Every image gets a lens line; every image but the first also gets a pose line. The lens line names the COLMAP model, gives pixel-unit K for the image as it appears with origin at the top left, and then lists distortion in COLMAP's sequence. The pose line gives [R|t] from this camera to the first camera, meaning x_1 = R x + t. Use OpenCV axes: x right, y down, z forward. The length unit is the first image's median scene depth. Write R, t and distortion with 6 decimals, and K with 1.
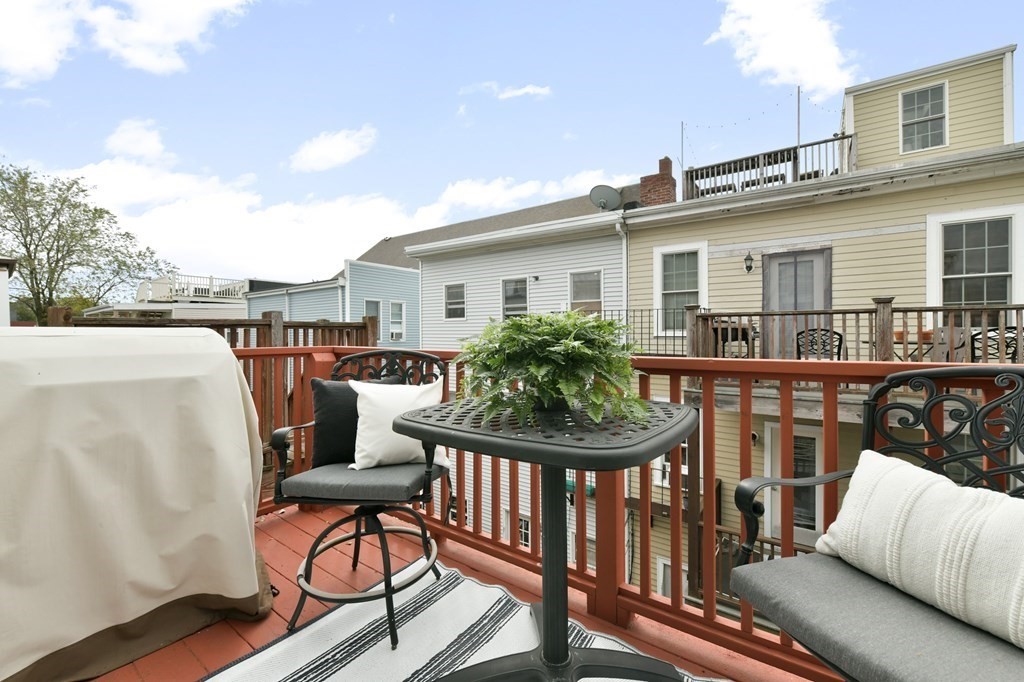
lens RADIAL K [[413.7, 0, 515.0], [0, 413.7, 334.3], [0, 0, 1]] dist [-0.001684, 0.000095]
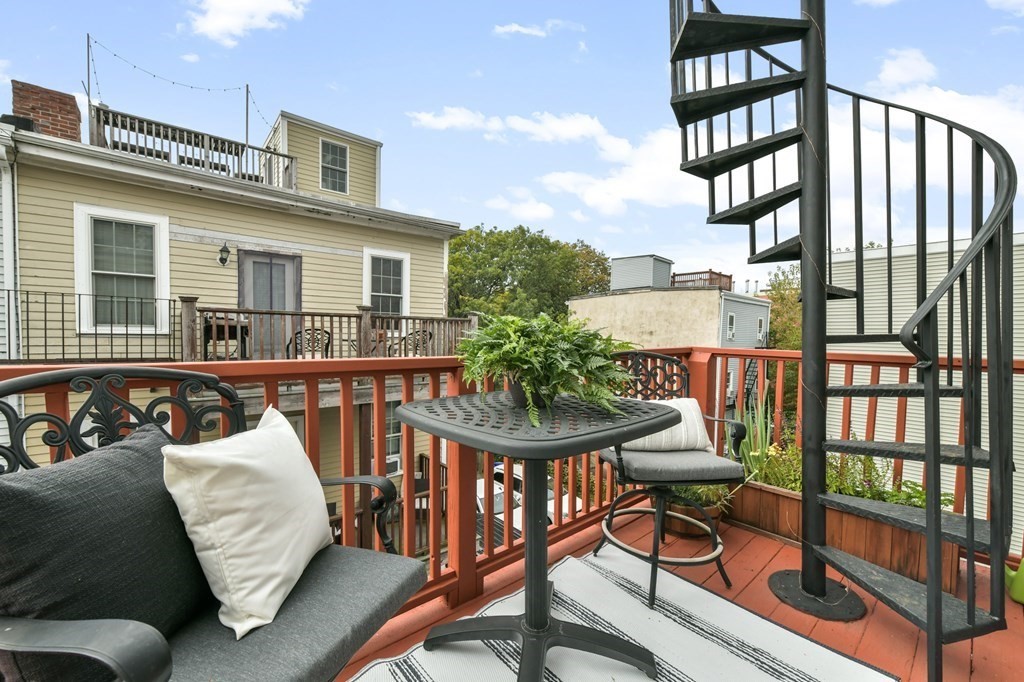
lens RADIAL K [[413.4, 0, 517.6], [0, 413.4, 346.3], [0, 0, 1]] dist [0.000190, 0.000237]
pose [[0.250043, -0.020916, 0.968009, -0.167678], [-0.012397, 0.999616, 0.024801, 0.000056], [-0.968155, -0.018202, 0.249687, 0.133313]]
